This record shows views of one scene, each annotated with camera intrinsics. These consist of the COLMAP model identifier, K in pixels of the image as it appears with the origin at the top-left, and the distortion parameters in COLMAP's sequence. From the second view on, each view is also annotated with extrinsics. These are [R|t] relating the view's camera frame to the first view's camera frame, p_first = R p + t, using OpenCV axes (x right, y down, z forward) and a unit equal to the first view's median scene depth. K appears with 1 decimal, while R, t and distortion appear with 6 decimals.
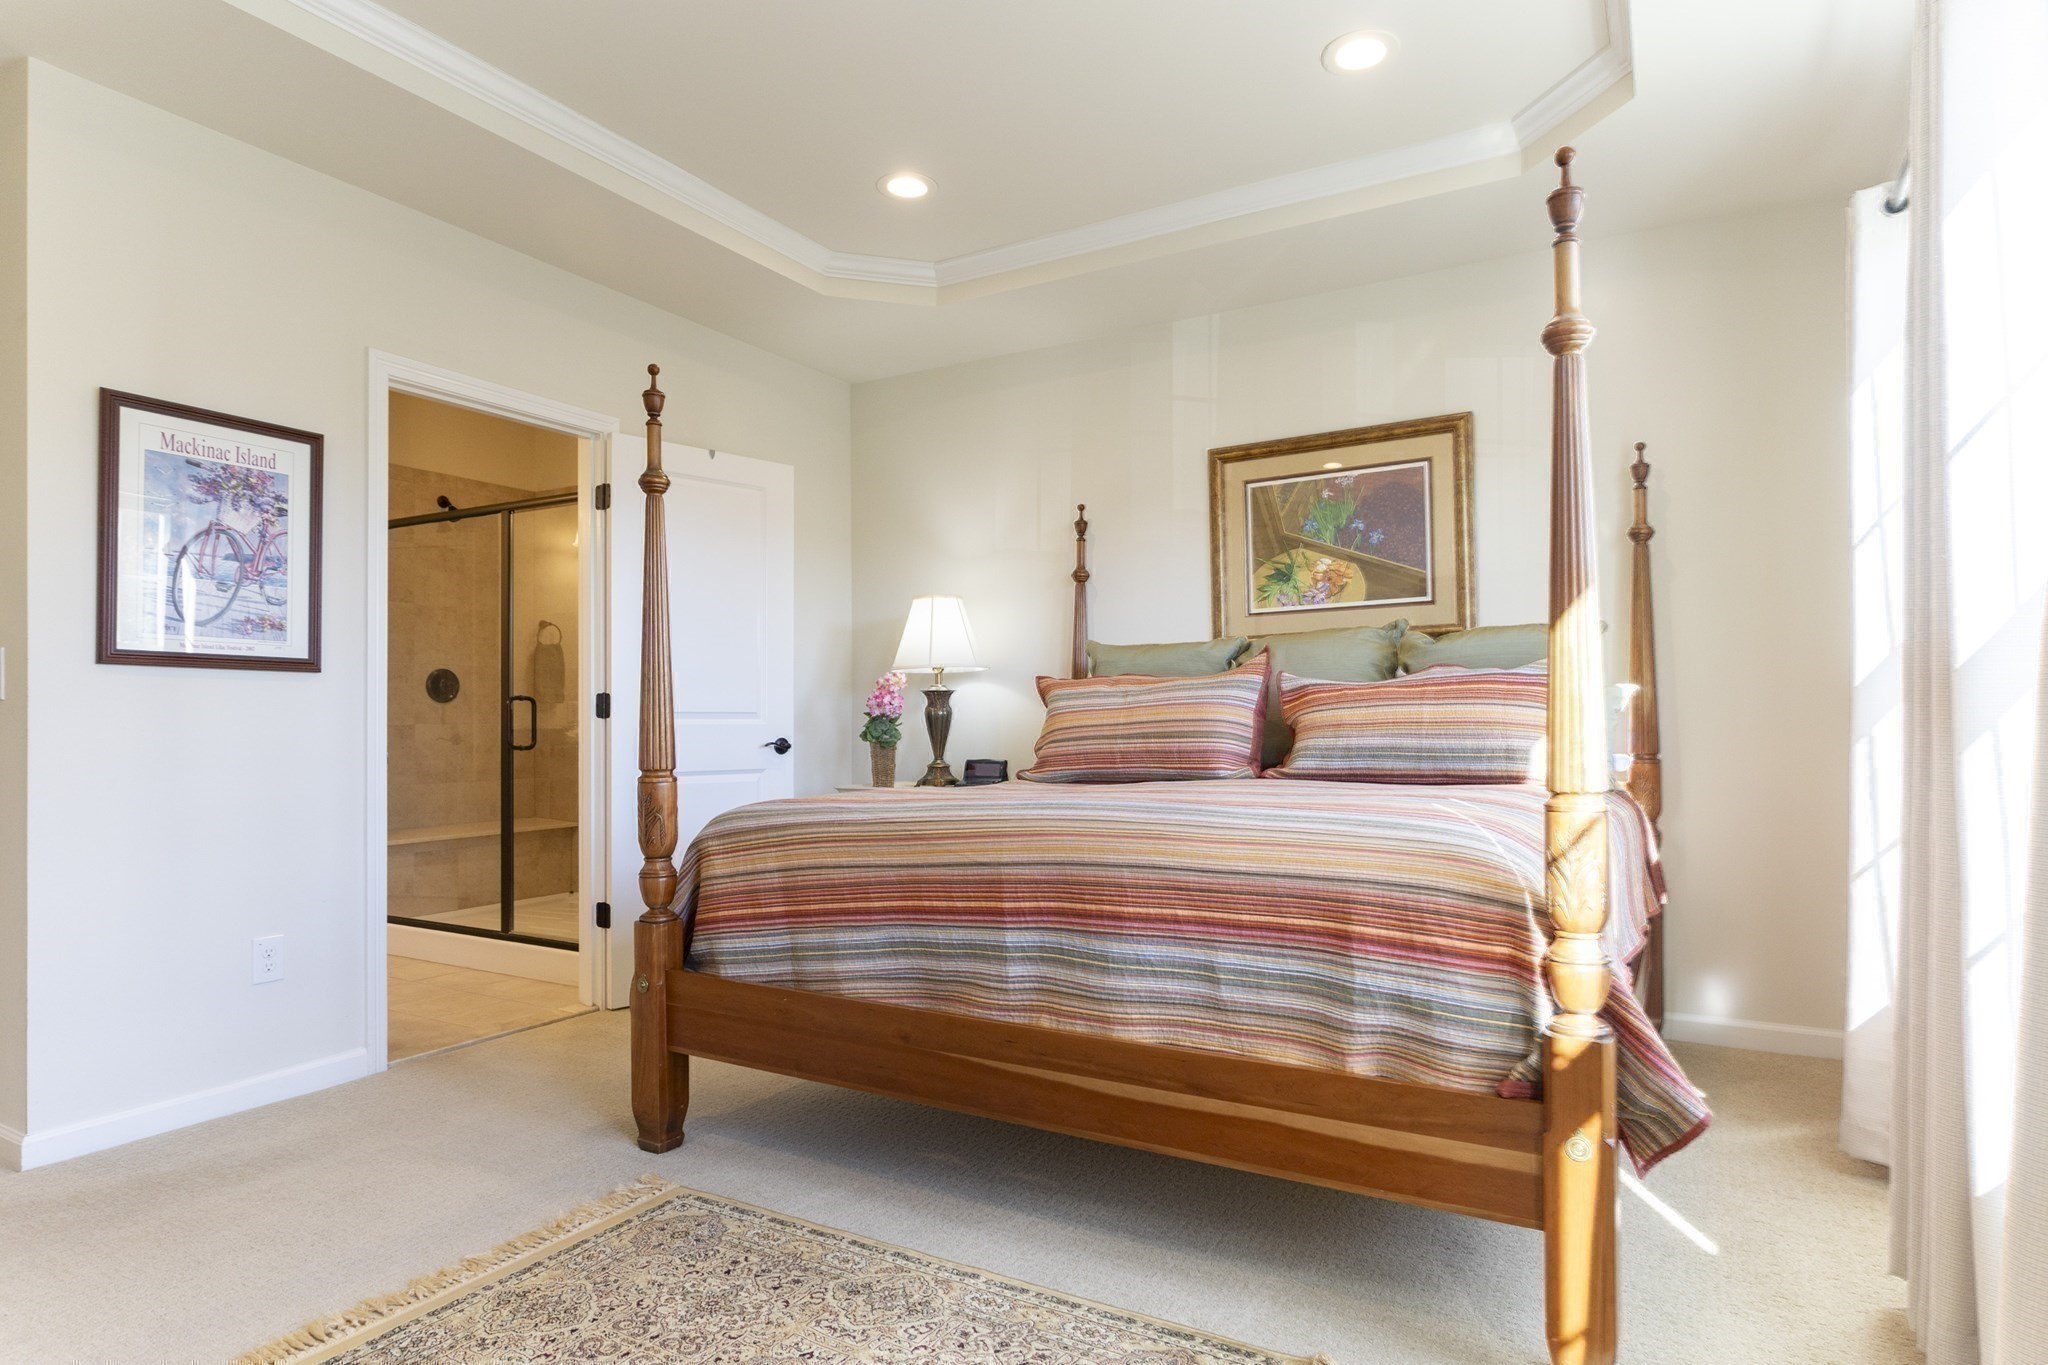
lens RADIAL K [[1118.8, 0, 1017.7], [0, 1118.8, 696.1], [0, 0, 1]] dist [-0.004955, -0.000126]
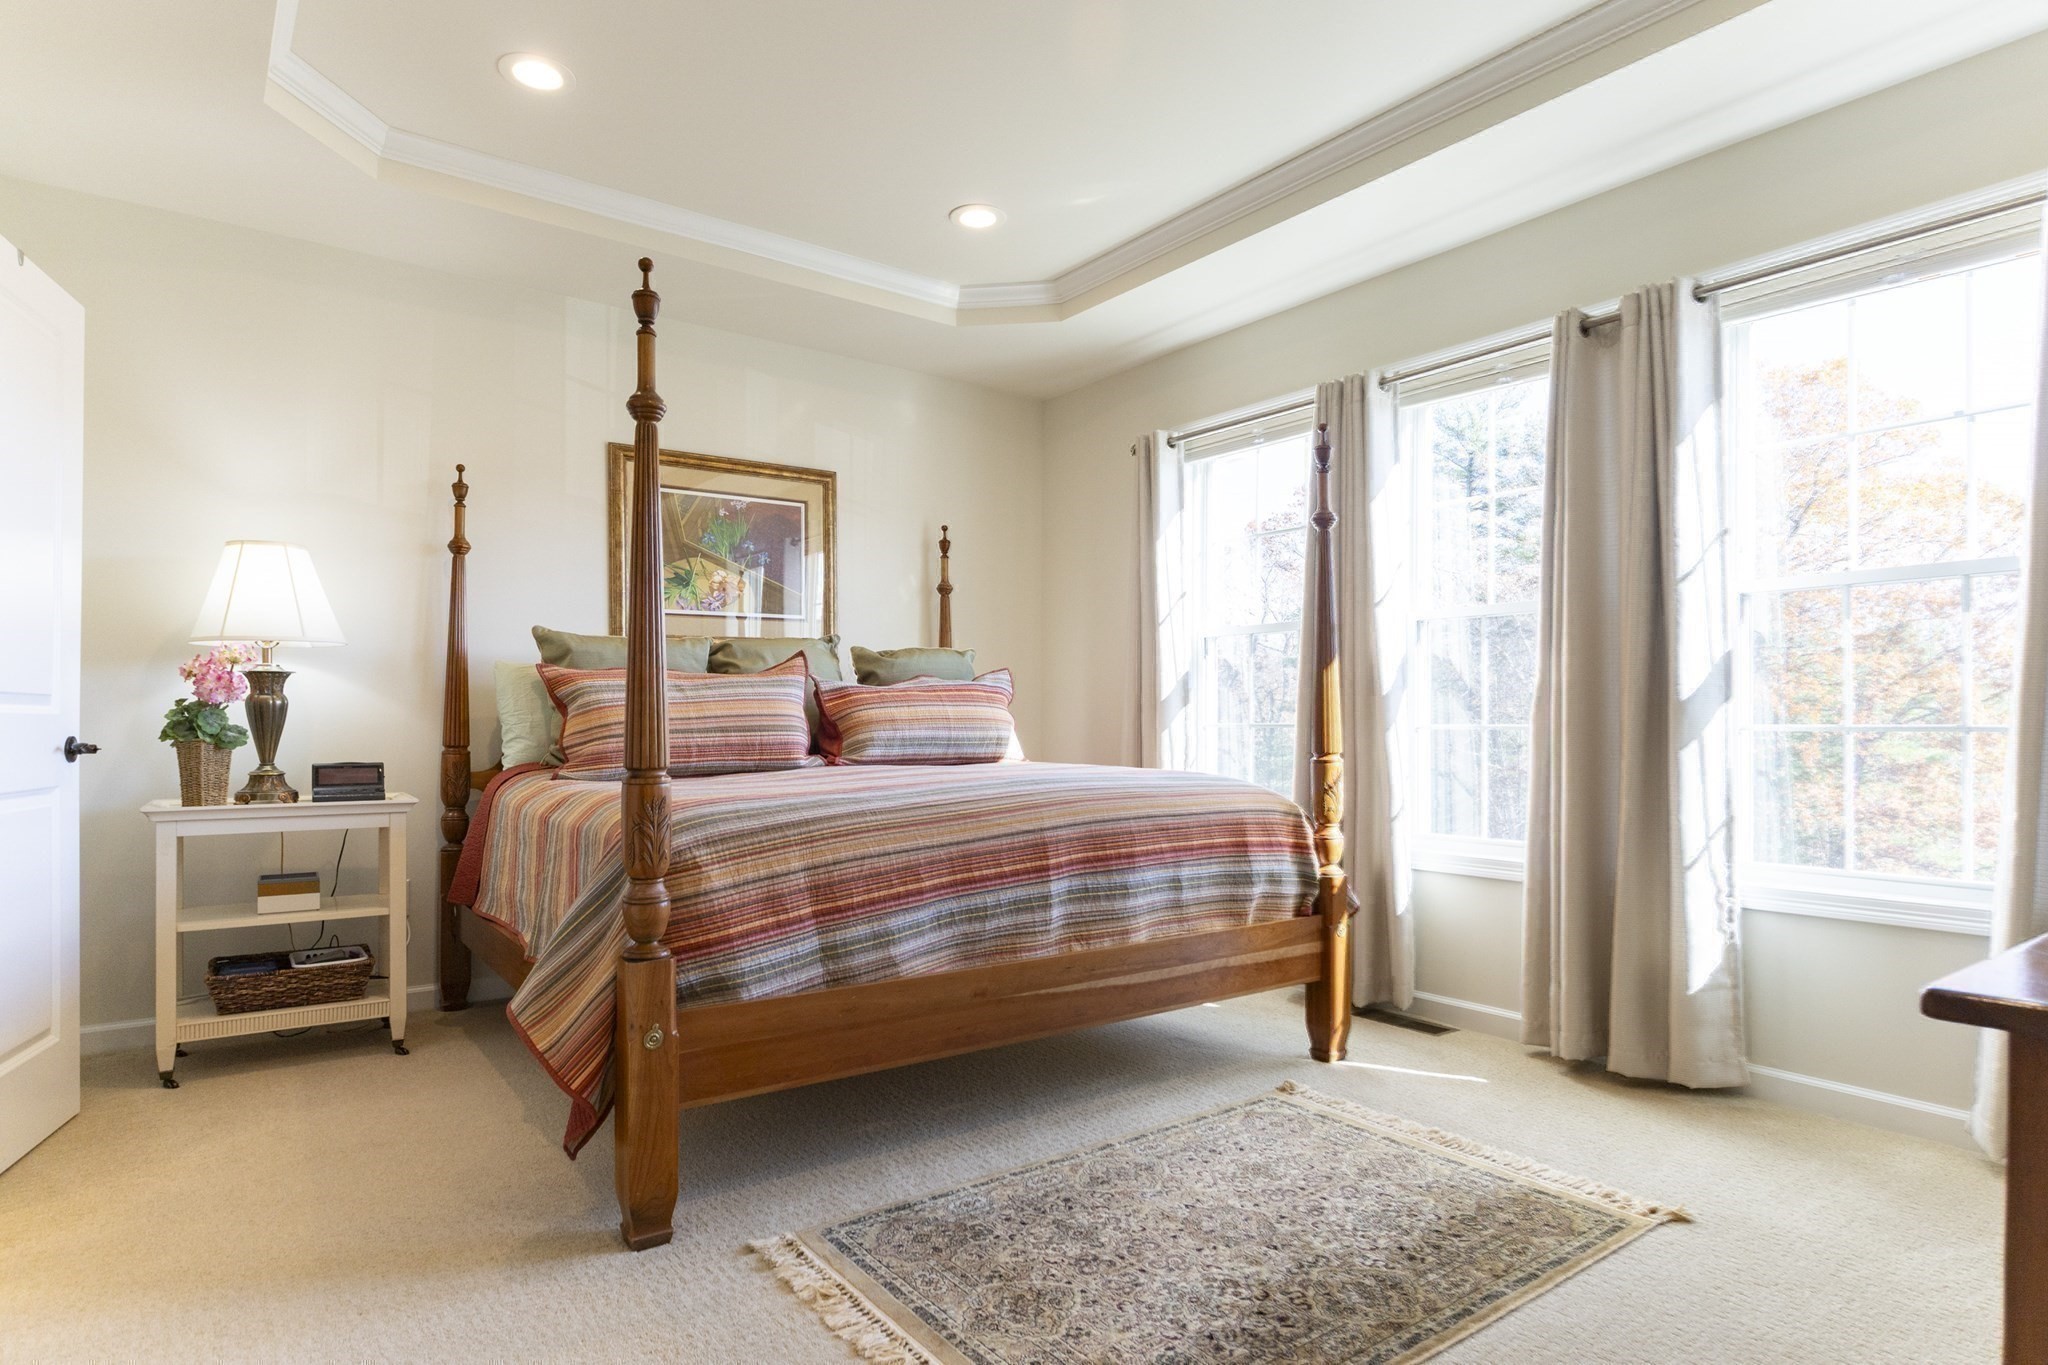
lens RADIAL K [[1118.8, 0, 1017.9], [0, 1118.8, 701.6], [0, 0, 1]] dist [-0.004955, -0.000126]
pose [[0.404978, 0.023404, 0.914027, -1.005660], [-0.024038, 0.999599, -0.014944, 0.025620], [-0.914010, -0.015920, 0.405379, 0.465154]]
